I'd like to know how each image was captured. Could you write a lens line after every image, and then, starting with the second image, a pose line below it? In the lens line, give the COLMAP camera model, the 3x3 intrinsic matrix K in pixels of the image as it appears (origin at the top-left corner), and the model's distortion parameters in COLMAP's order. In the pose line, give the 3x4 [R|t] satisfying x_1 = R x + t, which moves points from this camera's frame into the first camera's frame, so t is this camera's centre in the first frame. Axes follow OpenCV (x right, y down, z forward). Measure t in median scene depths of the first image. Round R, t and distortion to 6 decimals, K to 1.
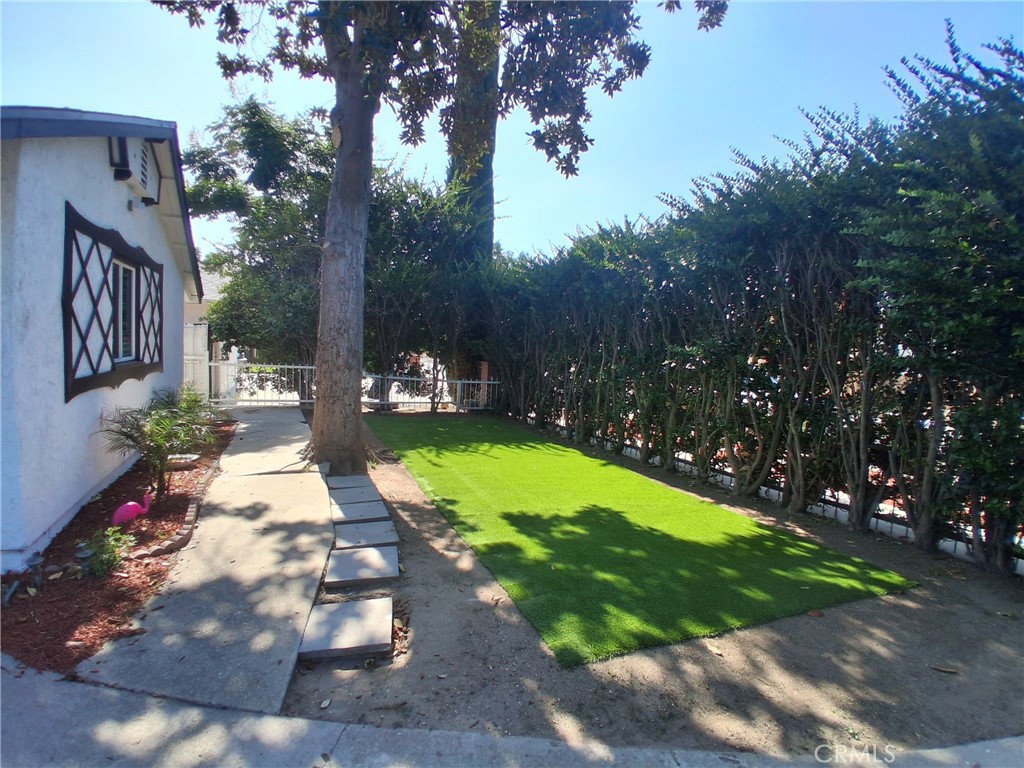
lens RADIAL K [[509.9, 0, 522.8], [0, 509.9, 389.1], [0, 0, 1]] dist [0.001301, -0.041713]
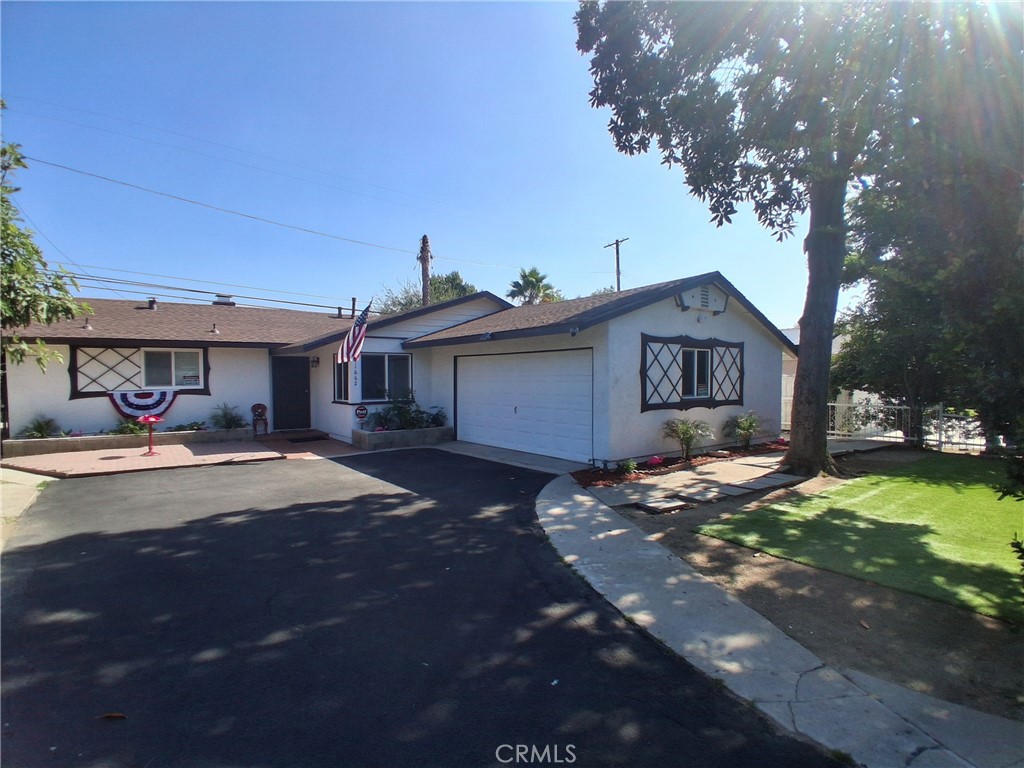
lens RADIAL K [[509.9, 0, 522.8], [0, 509.9, 389.1], [0, 0, 1]] dist [0.001301, -0.041713]
pose [[0.230736, -0.027905, -0.972616, 1.579188], [-0.064130, 0.996979, -0.043818, 0.063111], [0.970901, 0.072485, 0.228249, -0.183714]]
